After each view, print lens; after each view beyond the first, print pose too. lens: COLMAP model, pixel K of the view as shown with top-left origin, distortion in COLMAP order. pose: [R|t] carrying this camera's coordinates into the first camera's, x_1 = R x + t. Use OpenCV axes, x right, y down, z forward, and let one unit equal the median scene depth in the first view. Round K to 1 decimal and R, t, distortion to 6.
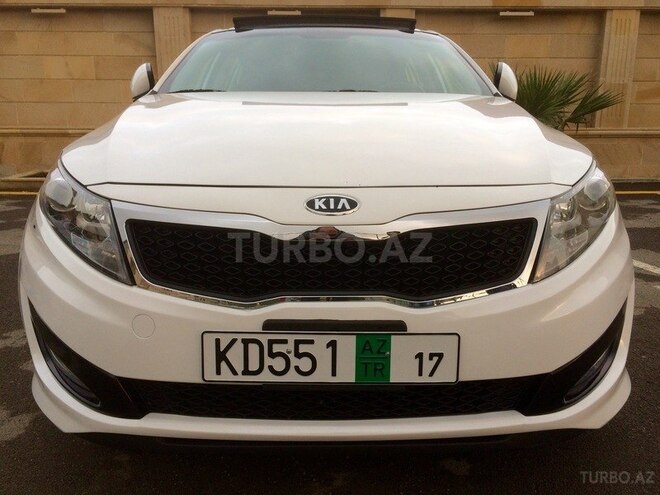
lens RADIAL K [[572.7, 0, 327.4], [0, 572.7, 251.6], [0, 0, 1]] dist [0.061042, -0.096647]
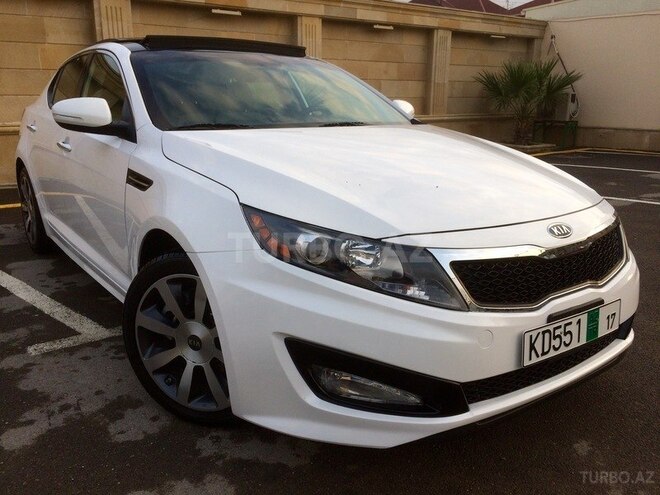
lens RADIAL K [[572.7, 0, 329.1], [0, 572.7, 243.7], [0, 0, 1]] dist [0.061042, -0.096647]
pose [[0.815172, -0.138914, 0.562315, -1.318581], [0.124765, 0.990137, 0.063733, -0.216560], [-0.565622, 0.018204, 0.824463, 0.101823]]
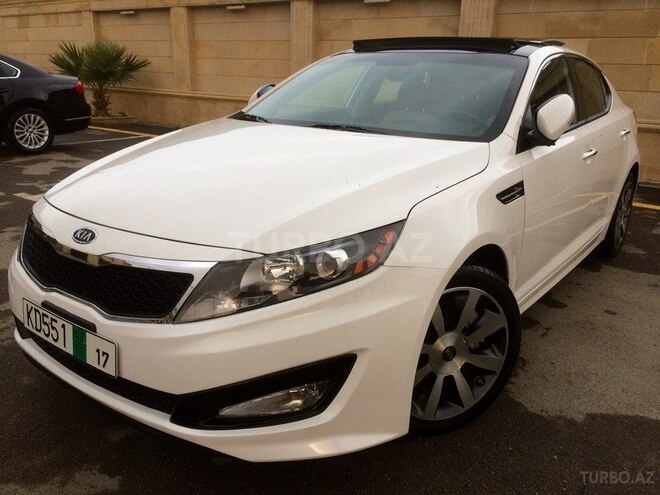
lens RADIAL K [[572.7, 0, 322.4], [0, 572.7, 266.7], [0, 0, 1]] dist [0.061042, -0.096647]
pose [[0.788518, 0.211988, -0.577322, 1.344491], [-0.163795, 0.977199, 0.135105, -0.299660], [0.592799, -0.011970, 0.805262, 0.171970]]
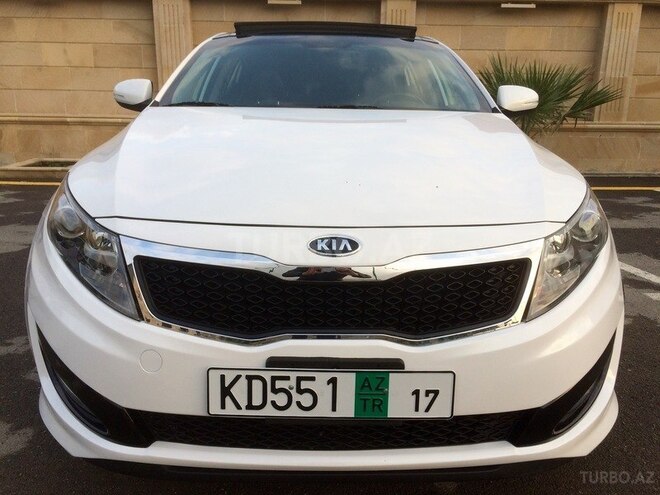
lens RADIAL K [[572.7, 0, 330.4], [0, 572.7, 250.3], [0, 0, 1]] dist [0.061042, -0.096647]
pose [[0.999893, 0.011011, 0.009627, -0.008083], [-0.011272, 0.999561, 0.027387, -0.100820], [-0.009322, -0.027492, 0.999579, -0.034792]]
